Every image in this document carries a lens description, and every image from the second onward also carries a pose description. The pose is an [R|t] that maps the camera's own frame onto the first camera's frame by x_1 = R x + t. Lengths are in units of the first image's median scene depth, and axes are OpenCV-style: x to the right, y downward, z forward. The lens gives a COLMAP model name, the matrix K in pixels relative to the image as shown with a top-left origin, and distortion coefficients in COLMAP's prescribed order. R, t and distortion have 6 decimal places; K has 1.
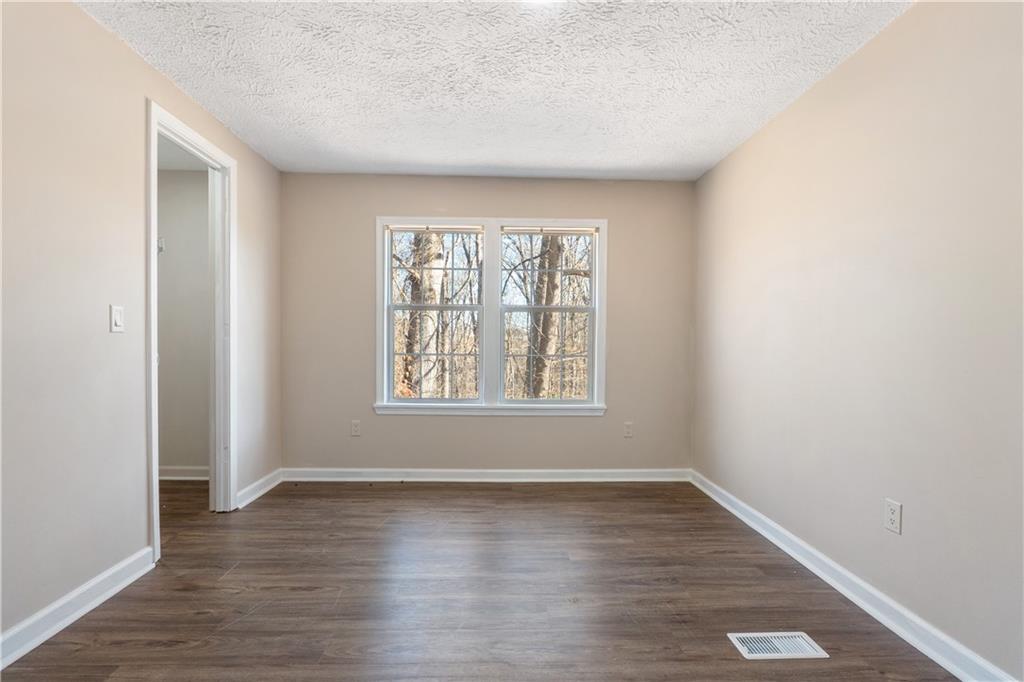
lens RADIAL K [[476.6, 0, 486.9], [0, 476.6, 350.5], [0, 0, 1]] dist [-0.001581, 0.000271]
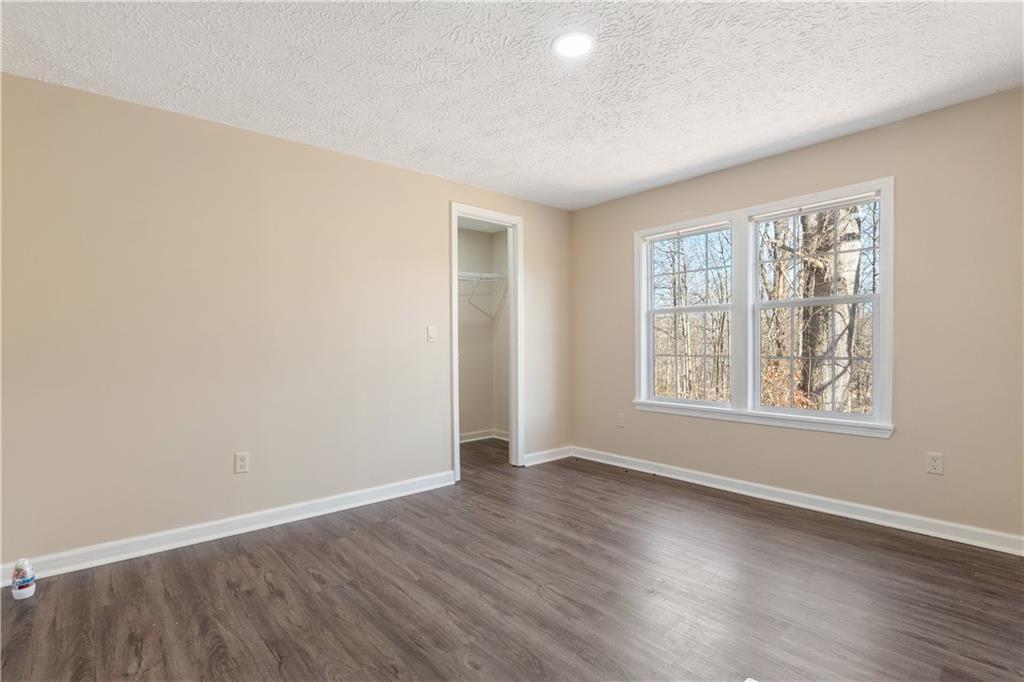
lens RADIAL K [[497.9, 0, 509.5], [0, 497.9, 348.0], [0, 0, 1]] dist [0.024071, 0.000289]
pose [[0.633251, -0.009246, -0.773891, 0.527689], [0.000463, 0.999933, -0.011568, 0.003865], [0.773946, 0.006967, 0.633213, 0.037062]]
